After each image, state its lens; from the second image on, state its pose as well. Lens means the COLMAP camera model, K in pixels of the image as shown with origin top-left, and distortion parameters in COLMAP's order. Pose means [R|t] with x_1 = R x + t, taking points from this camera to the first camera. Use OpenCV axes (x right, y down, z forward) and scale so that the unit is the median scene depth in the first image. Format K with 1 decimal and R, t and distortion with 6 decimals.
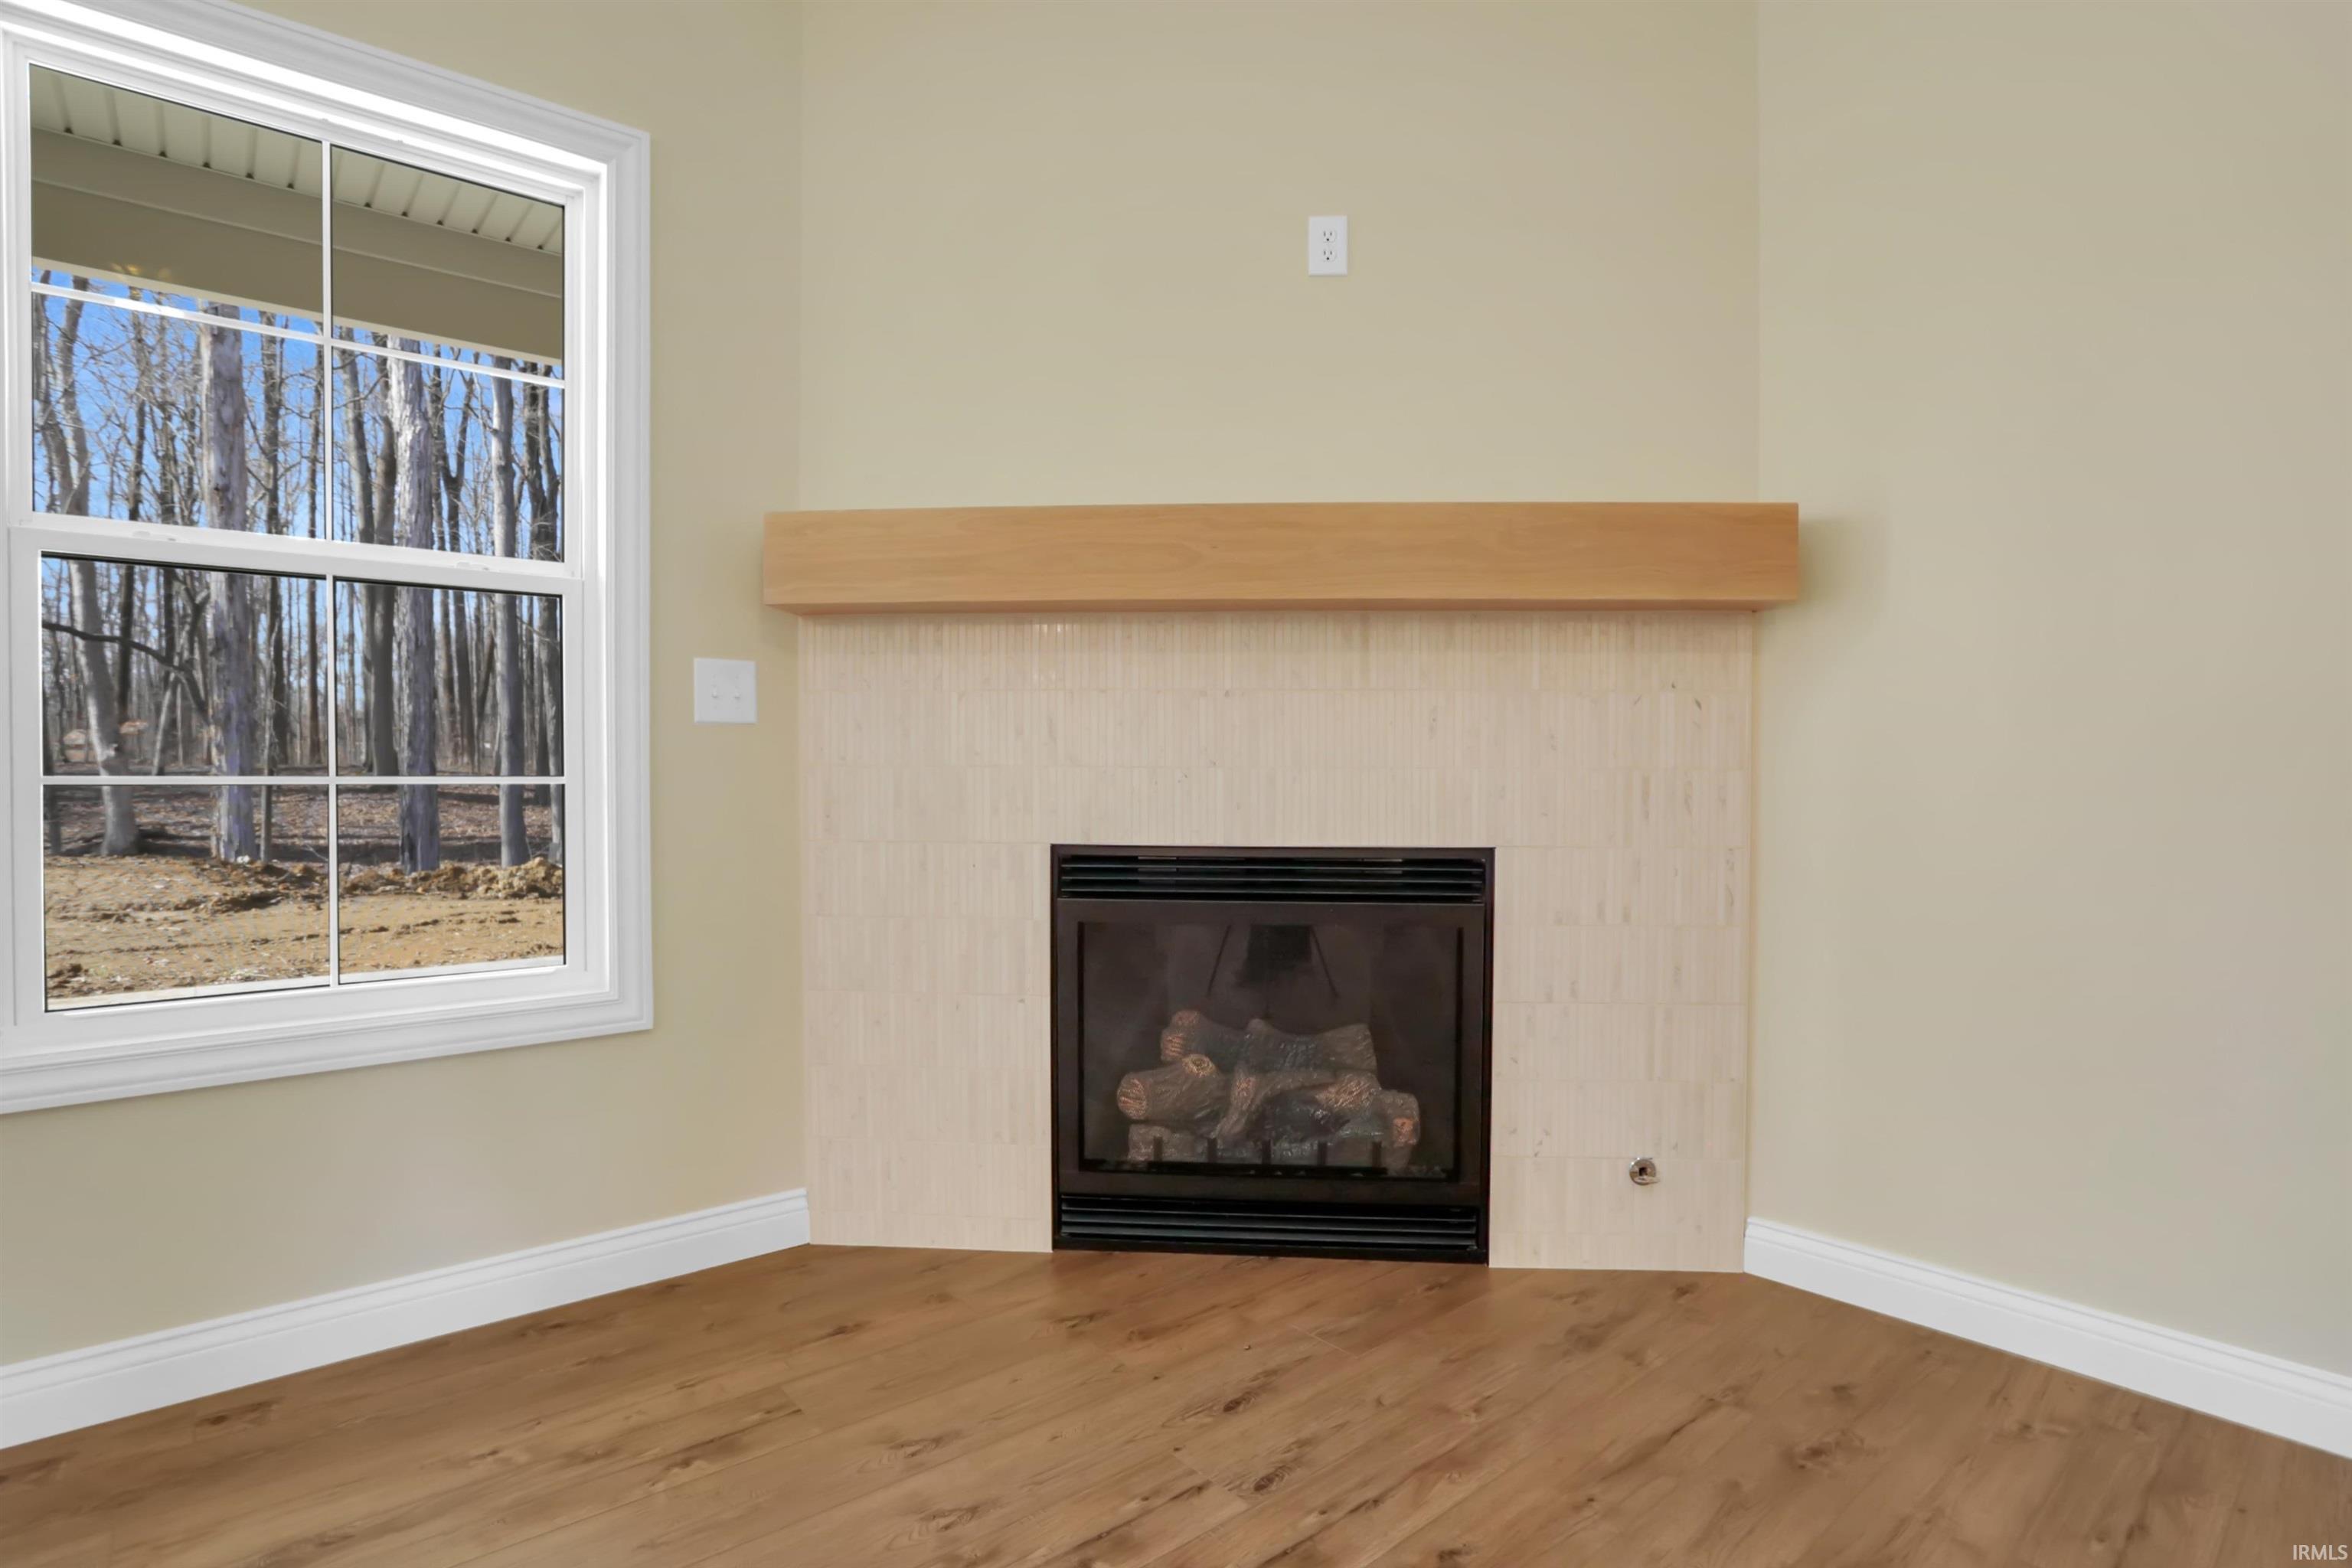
lens RADIAL K [[1207.8, 0, 1242.2], [0, 1207.8, 767.6], [0, 0, 1]] dist [-0.079857, 0.021986]
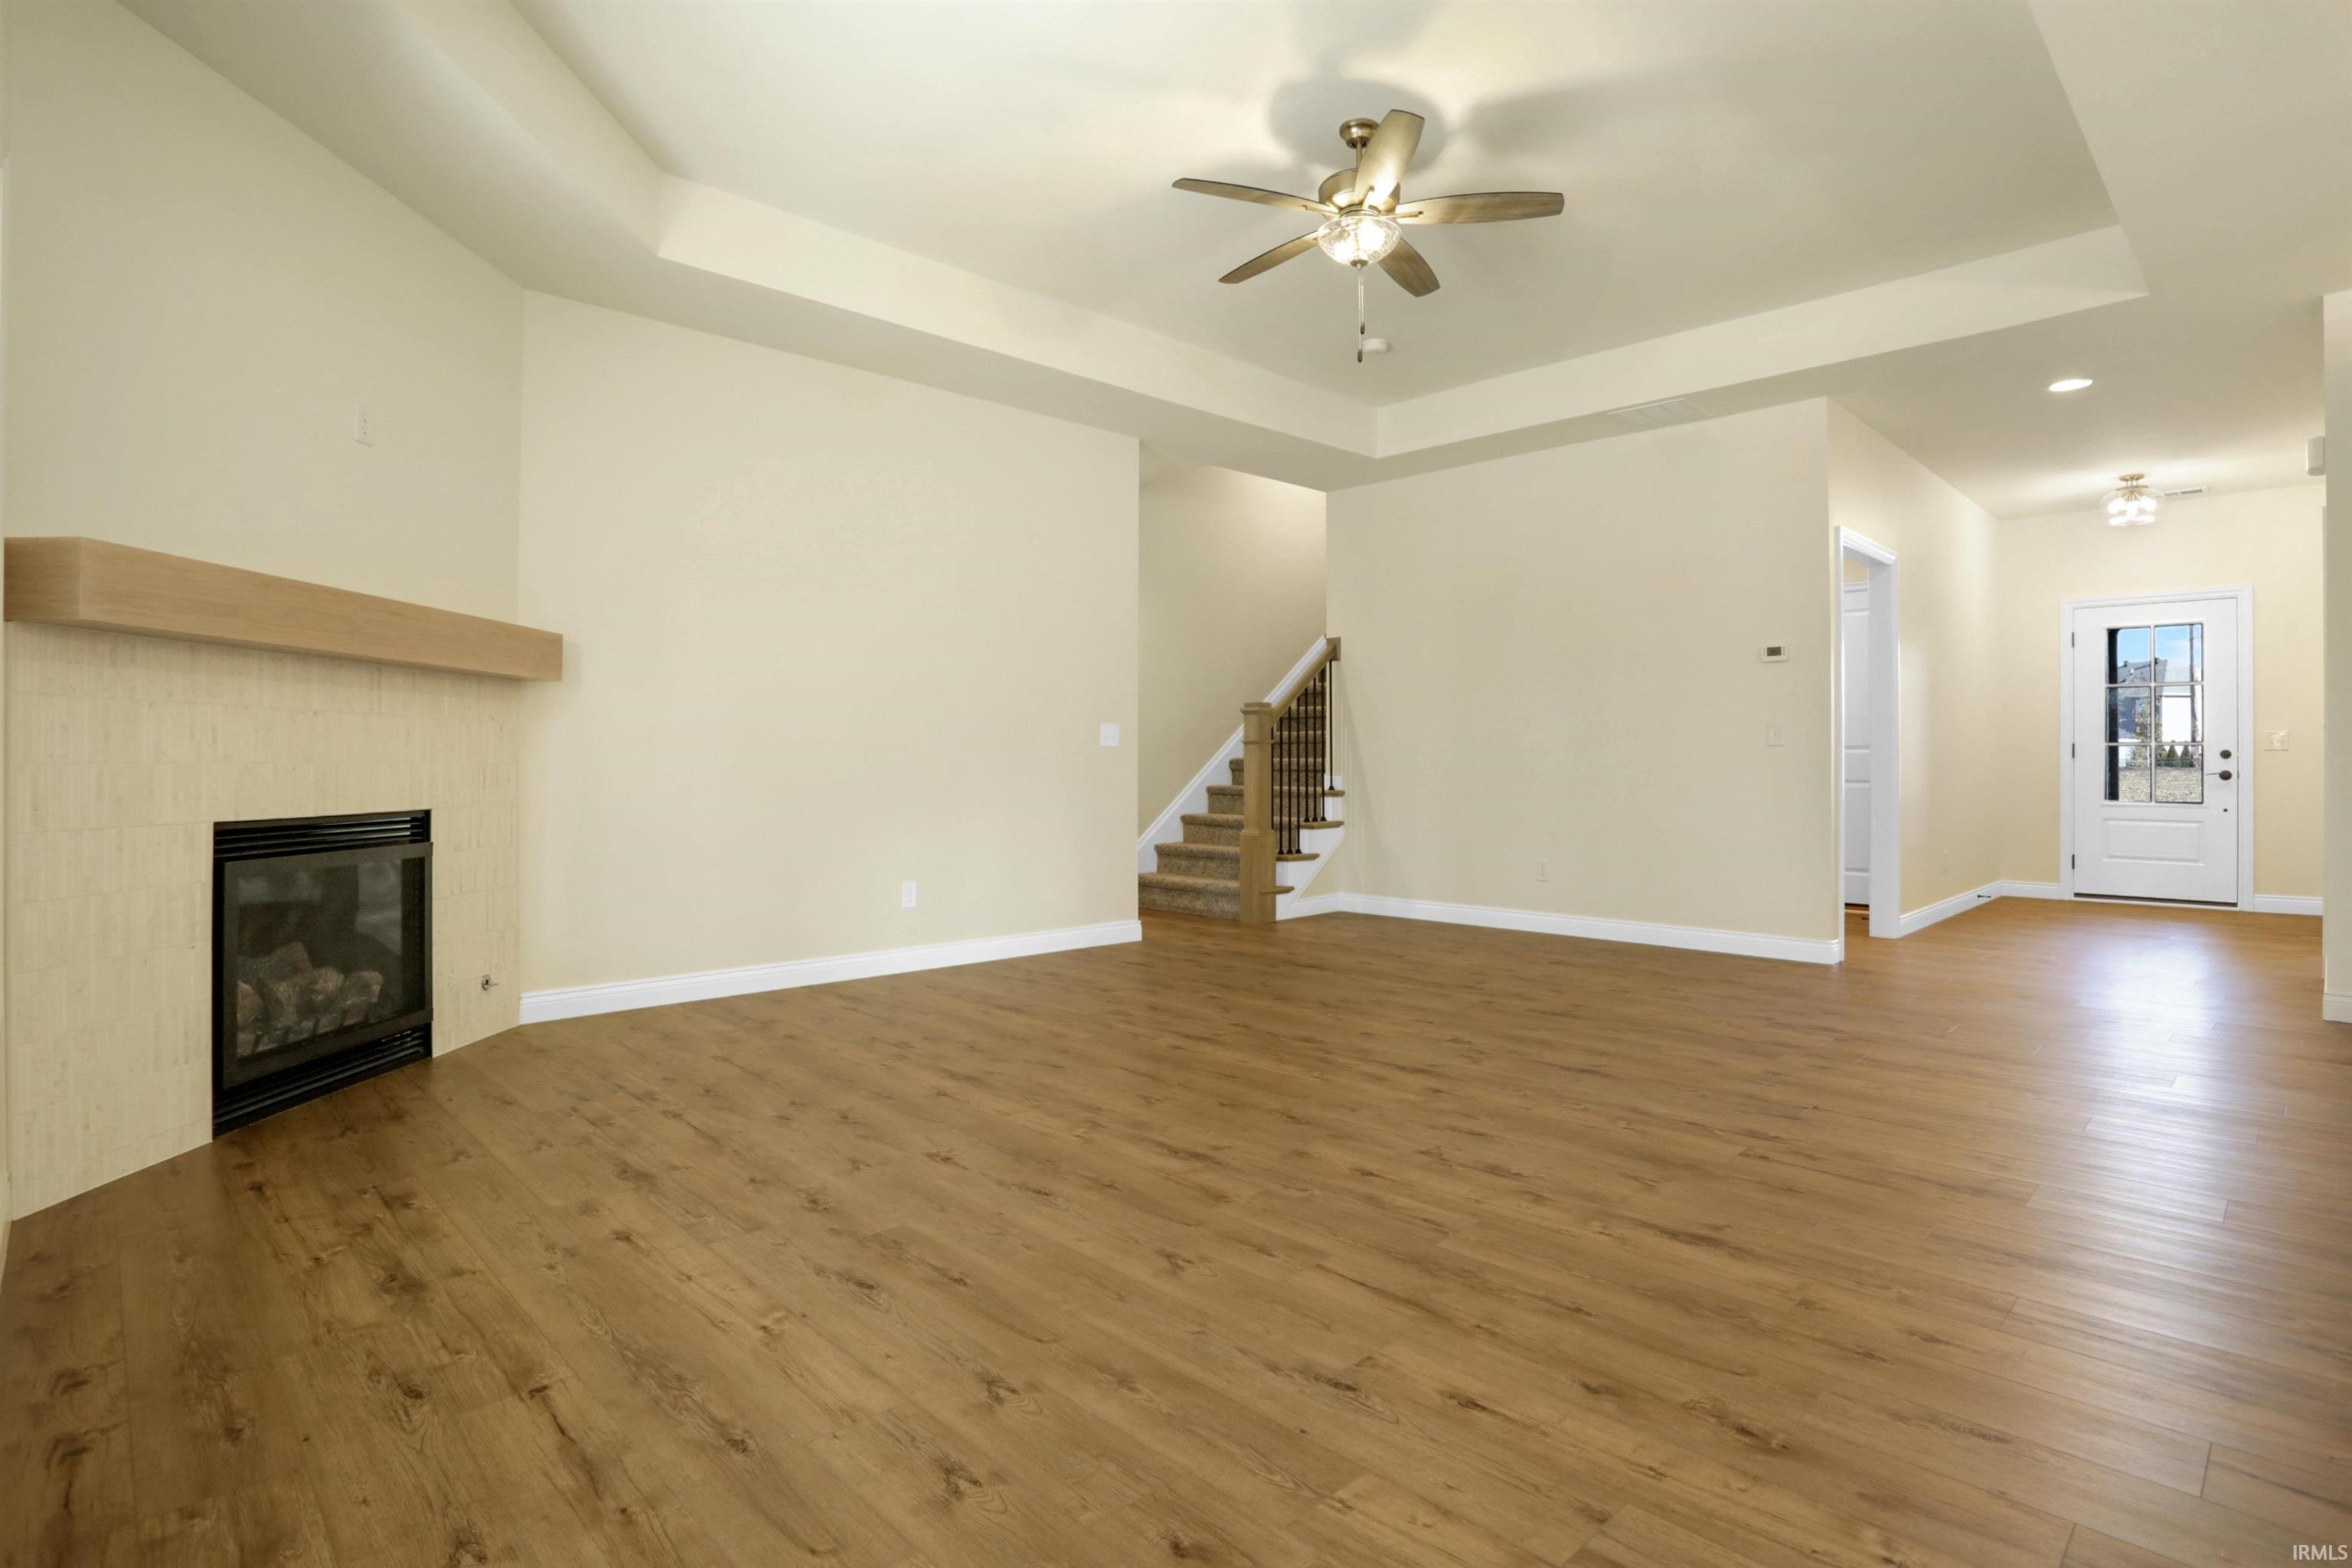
lens RADIAL K [[1172.6, 0, 1157.4], [0, 1172.6, 761.8], [0, 0, 1]] dist [-0.112168, 0.056806]
pose [[-0.033737, -0.002372, 0.999428, -1.421260], [-0.000672, 0.999997, 0.002351, -0.005985], [-0.999431, -0.000592, -0.033738, 0.020811]]
